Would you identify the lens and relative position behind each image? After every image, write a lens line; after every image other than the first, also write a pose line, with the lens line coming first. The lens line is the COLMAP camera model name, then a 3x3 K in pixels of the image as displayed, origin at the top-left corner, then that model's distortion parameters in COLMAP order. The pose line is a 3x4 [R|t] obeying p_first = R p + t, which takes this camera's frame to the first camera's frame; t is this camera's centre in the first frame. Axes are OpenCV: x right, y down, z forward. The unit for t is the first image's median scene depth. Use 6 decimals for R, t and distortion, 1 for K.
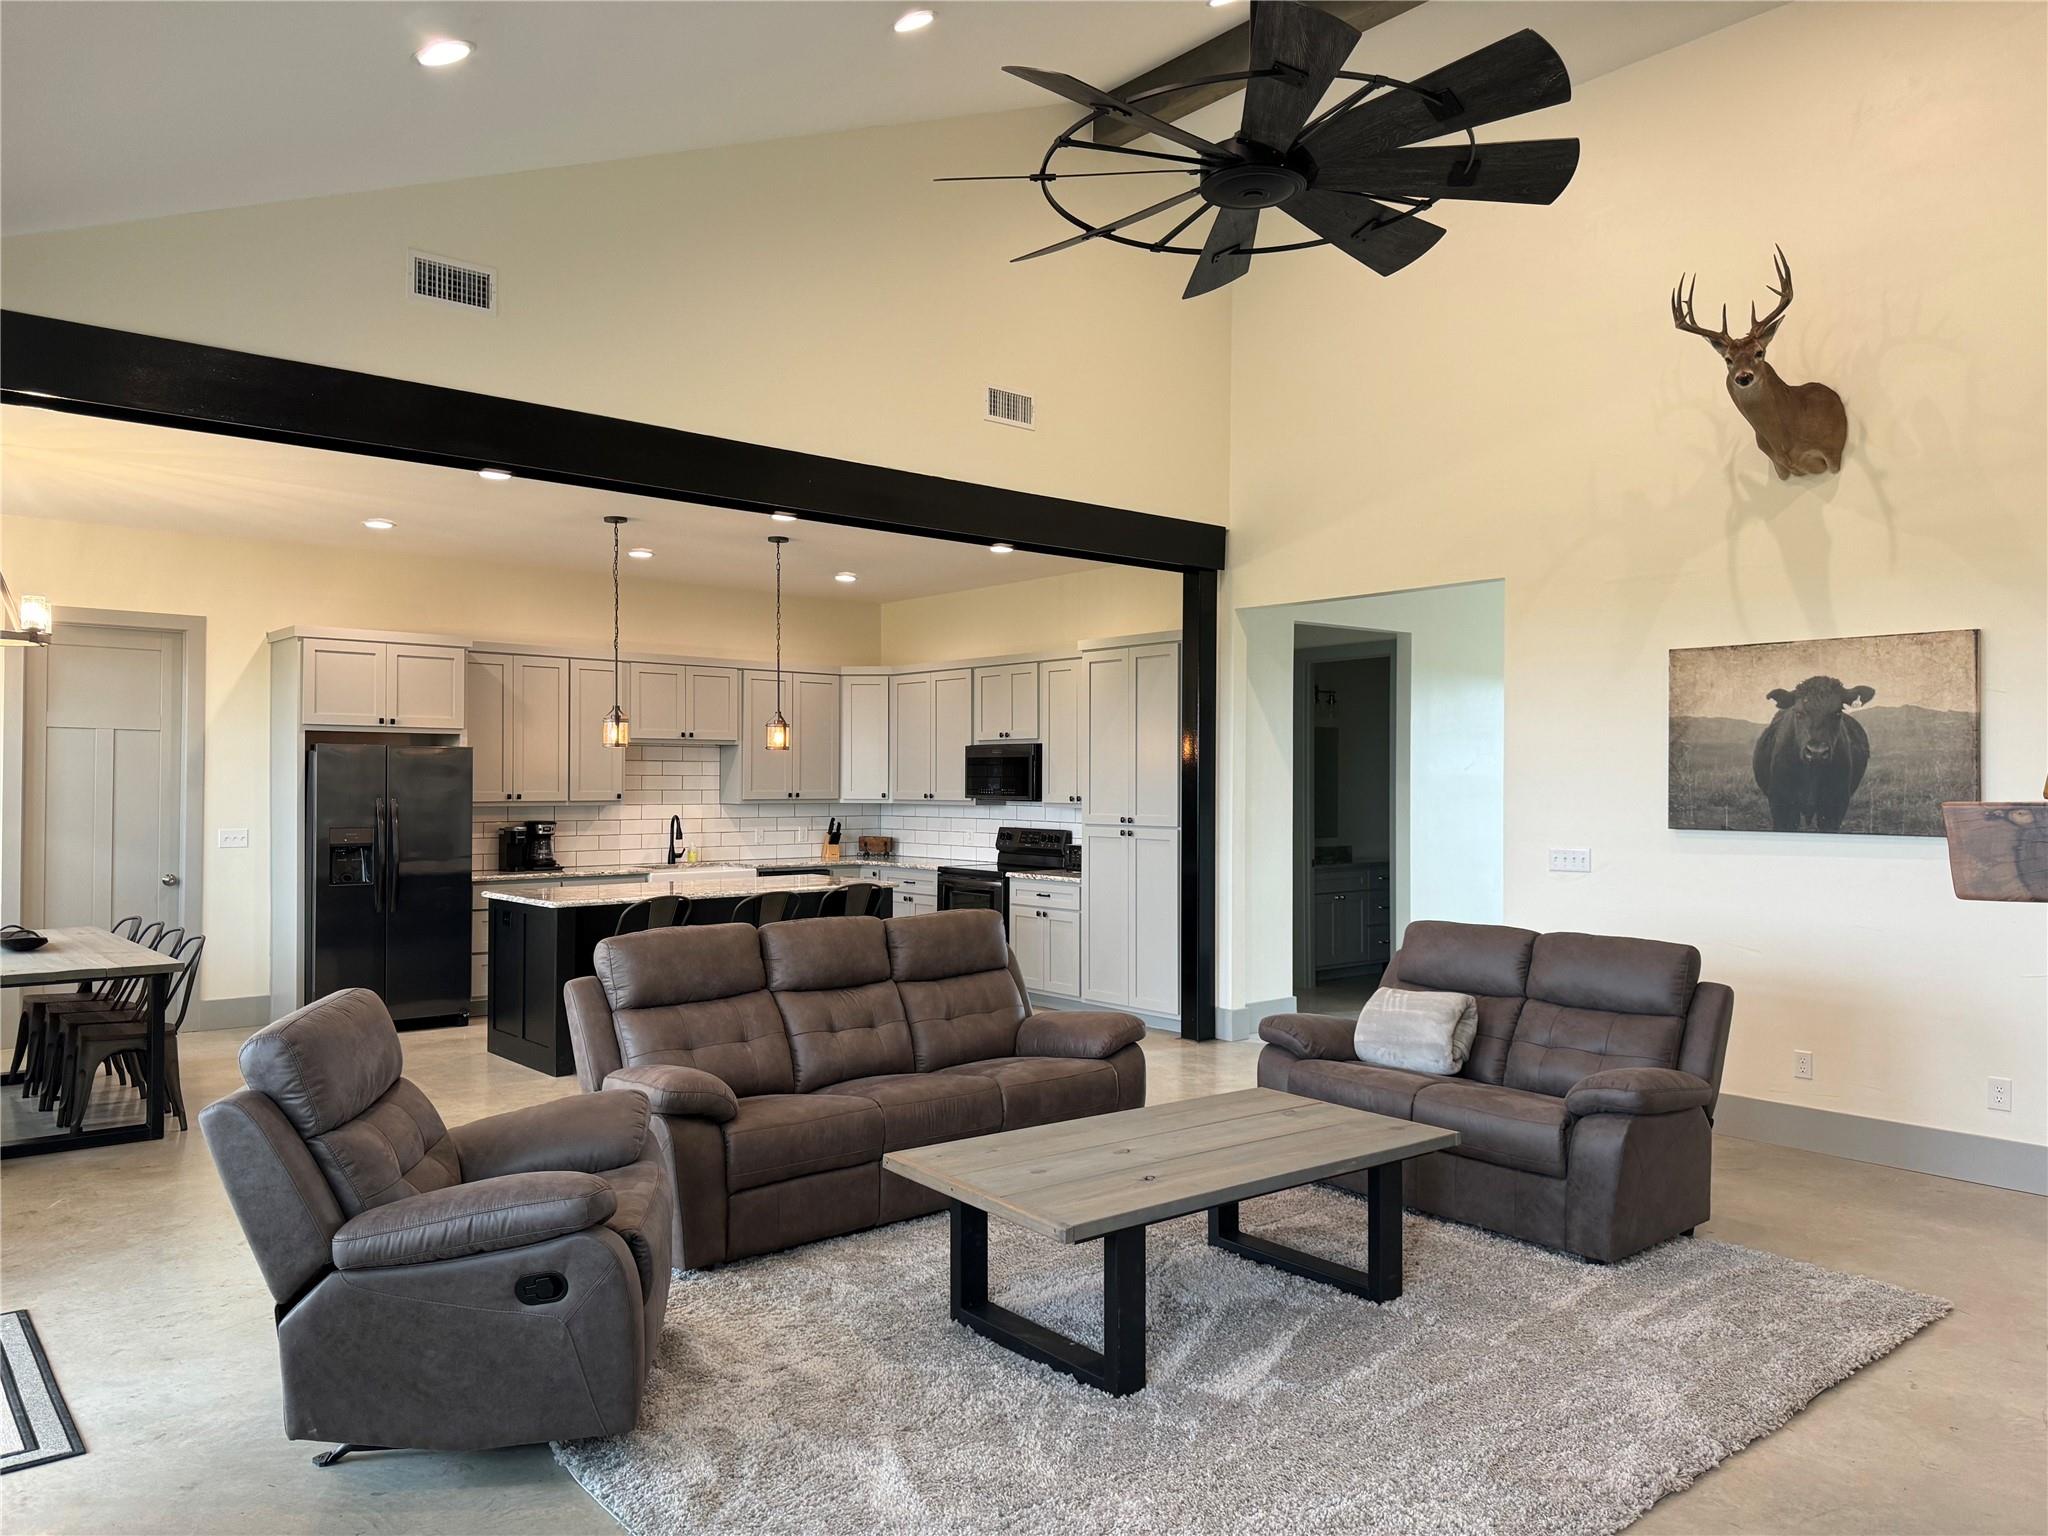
lens RADIAL K [[1455.3, 0, 1035.6], [0, 1455.3, 763.1], [0, 0, 1]] dist [0.001811, -0.012719]
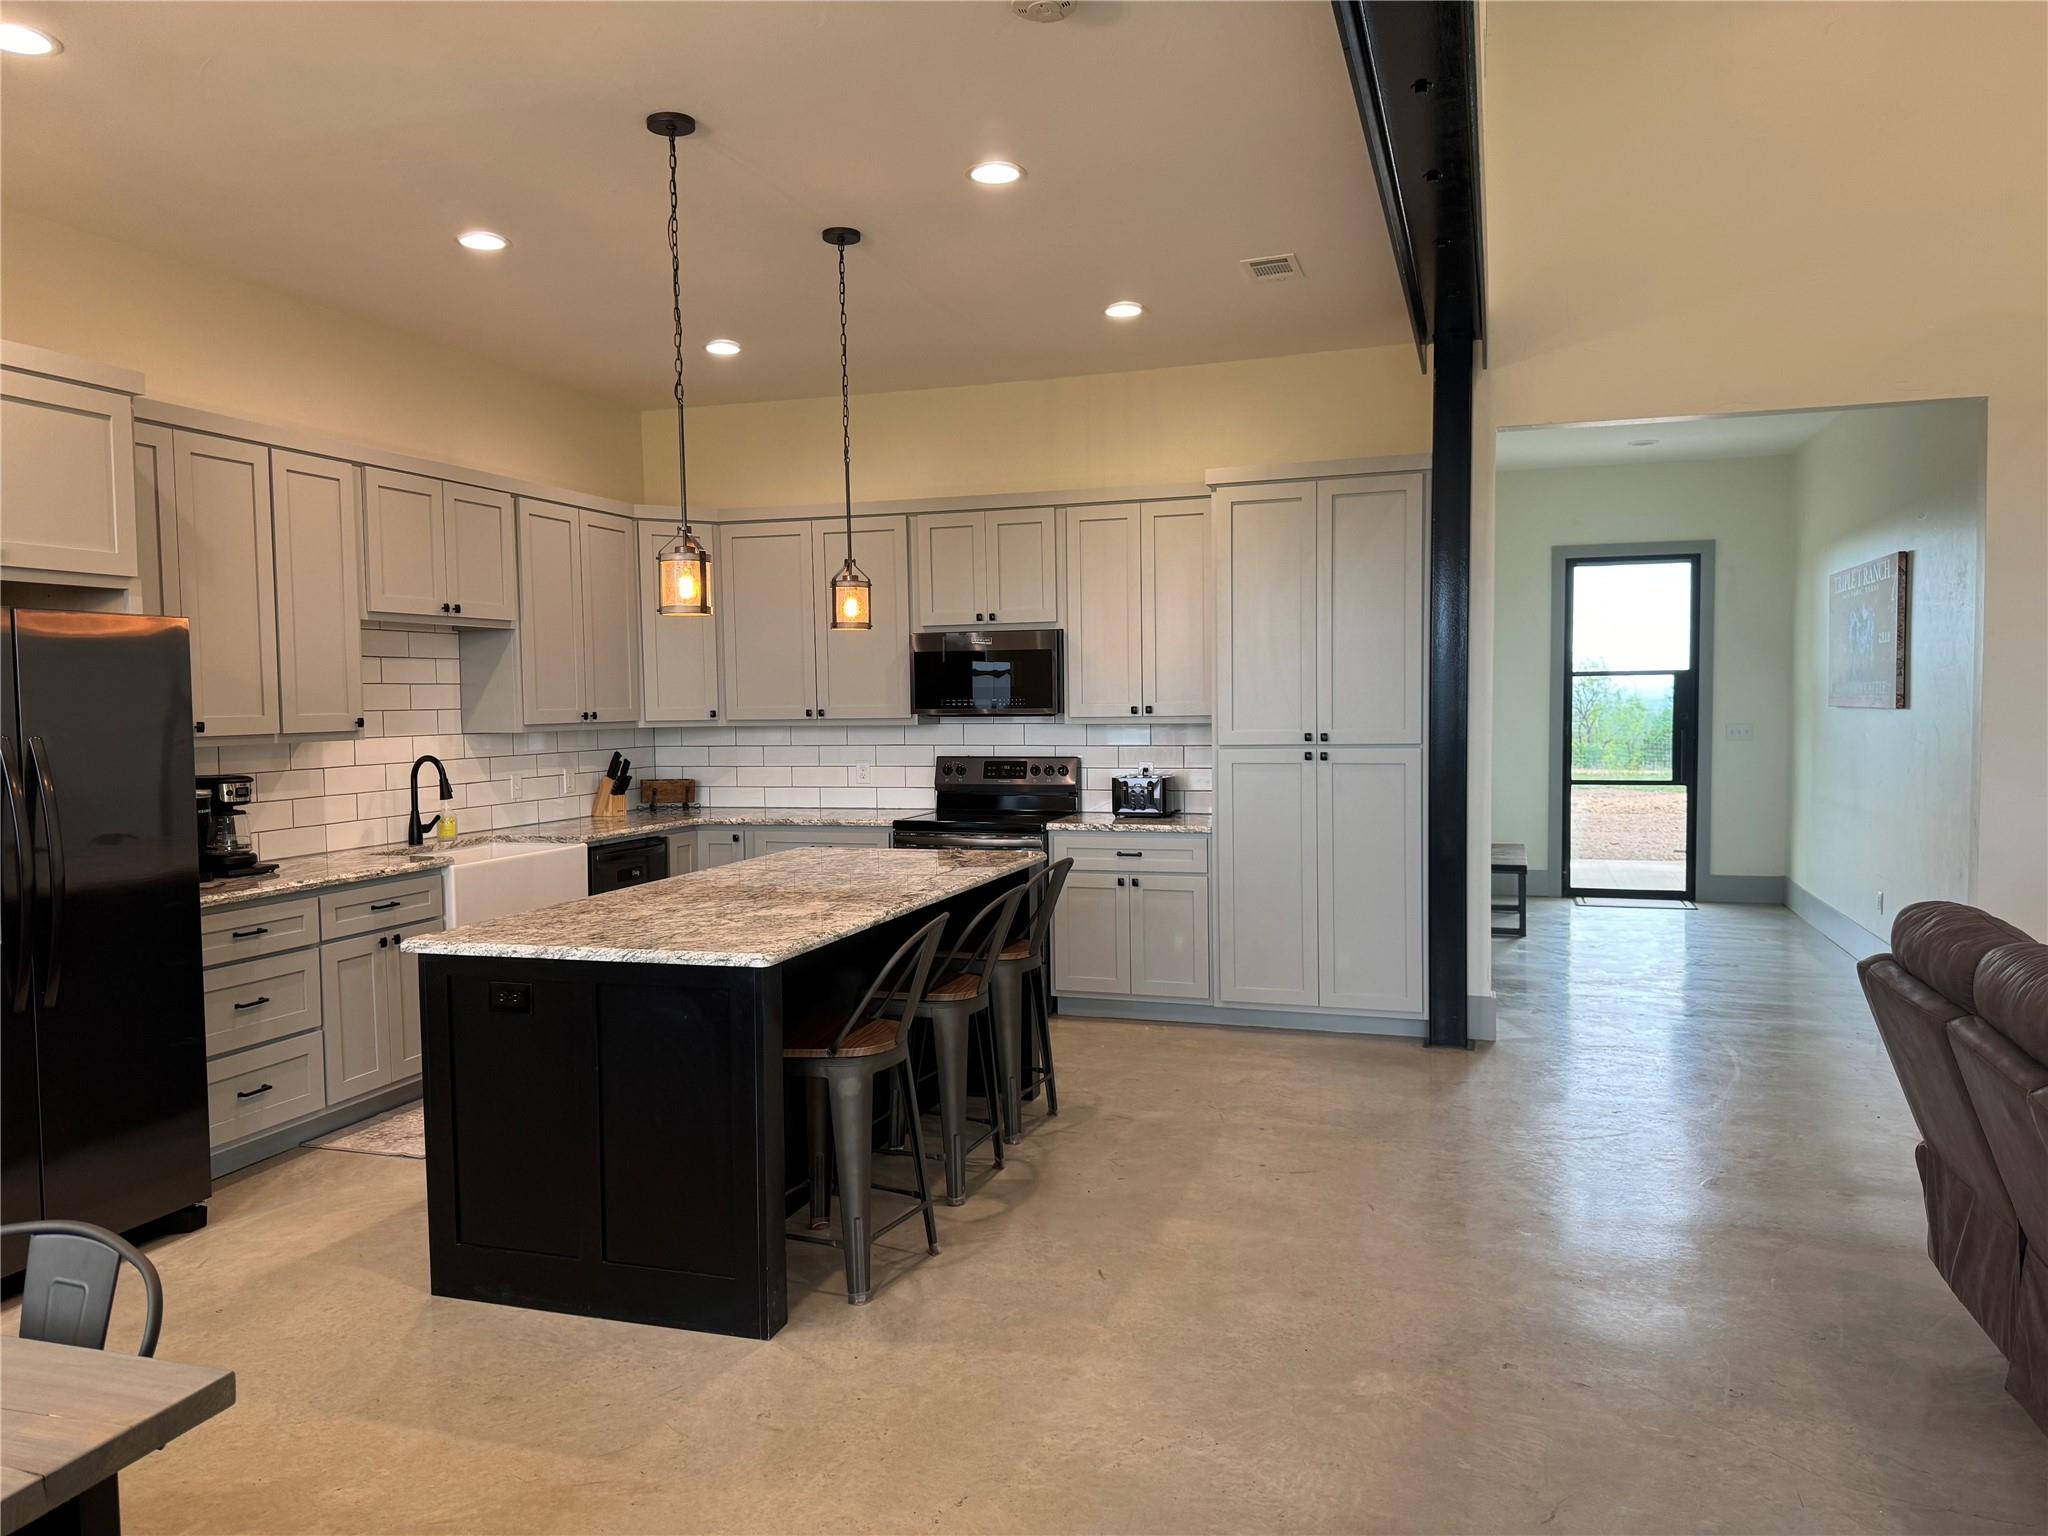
lens RADIAL K [[1455.3, 0, 1019.1], [0, 1455.3, 788.4], [0, 0, 1]] dist [0.001811, -0.012719]
pose [[0.852060, -0.047109, 0.521320, -0.349761], [0.009649, 0.997186, 0.074340, 0.009463], [-0.523356, -0.058312, 0.850117, 0.418795]]
